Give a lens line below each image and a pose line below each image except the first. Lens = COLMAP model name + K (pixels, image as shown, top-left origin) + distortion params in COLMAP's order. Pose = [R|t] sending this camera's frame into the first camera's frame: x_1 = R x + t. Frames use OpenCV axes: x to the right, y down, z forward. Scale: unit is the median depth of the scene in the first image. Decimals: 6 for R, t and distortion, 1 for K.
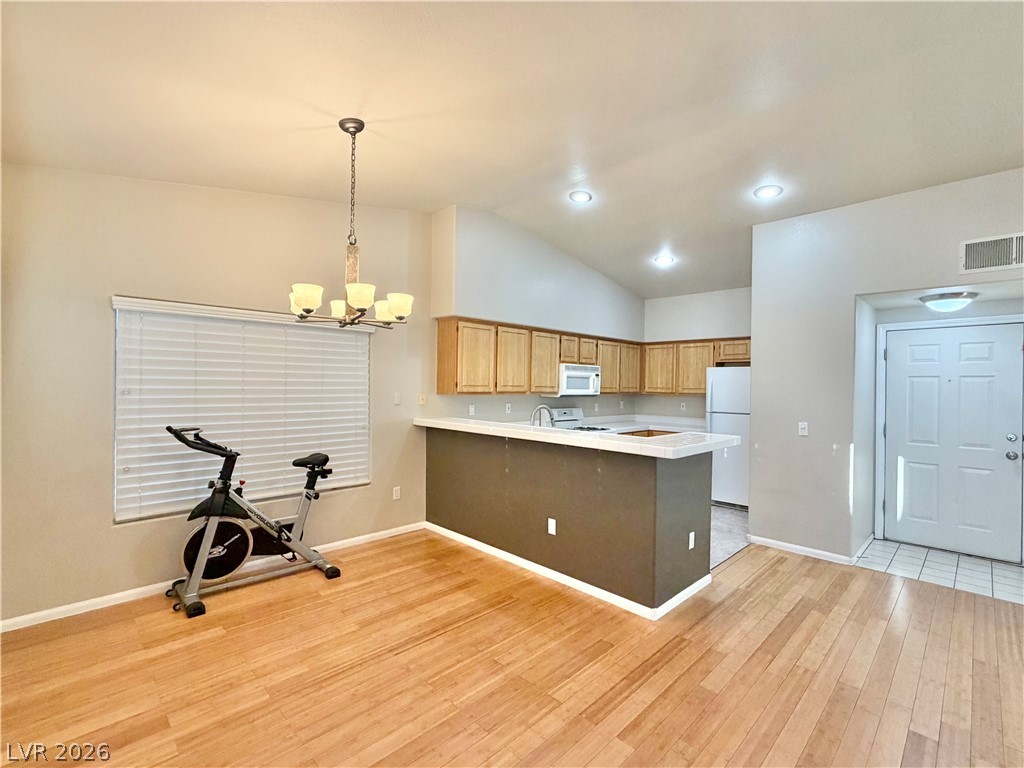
lens RADIAL K [[464.8, 0, 512.6], [0, 464.8, 387.6], [0, 0, 1]] dist [-0.001622, 0.000273]
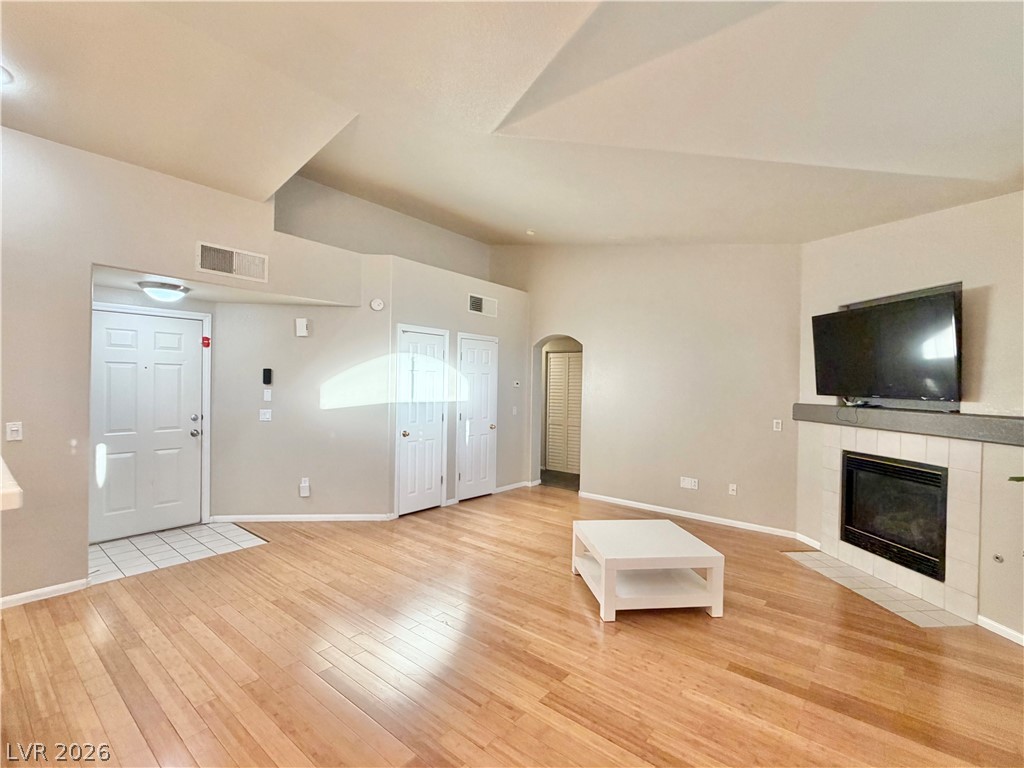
lens RADIAL K [[464.8, 0, 512.6], [0, 464.8, 387.6], [0, 0, 1]] dist [-0.001622, 0.000273]
pose [[-0.104253, -0.025201, 0.994231, -0.150257], [-0.015001, 0.999605, 0.023764, -0.006954], [-0.994438, -0.012437, -0.104590, 0.288293]]
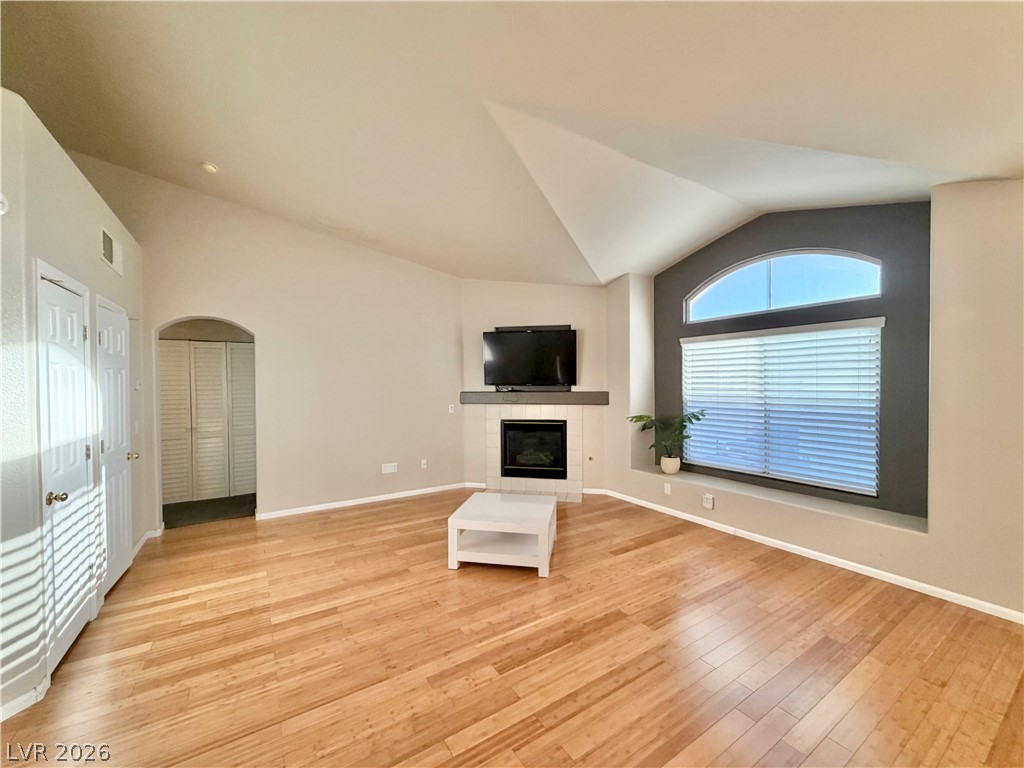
lens RADIAL K [[405.7, 0, 509.6], [0, 405.7, 385.7], [0, 0, 1]] dist [-0.000452, -0.000019]
pose [[-0.977023, -0.010908, 0.212853, 0.397883], [-0.006517, 0.999751, 0.021318, -0.004242], [-0.213033, 0.019441, -0.976852, 0.768054]]
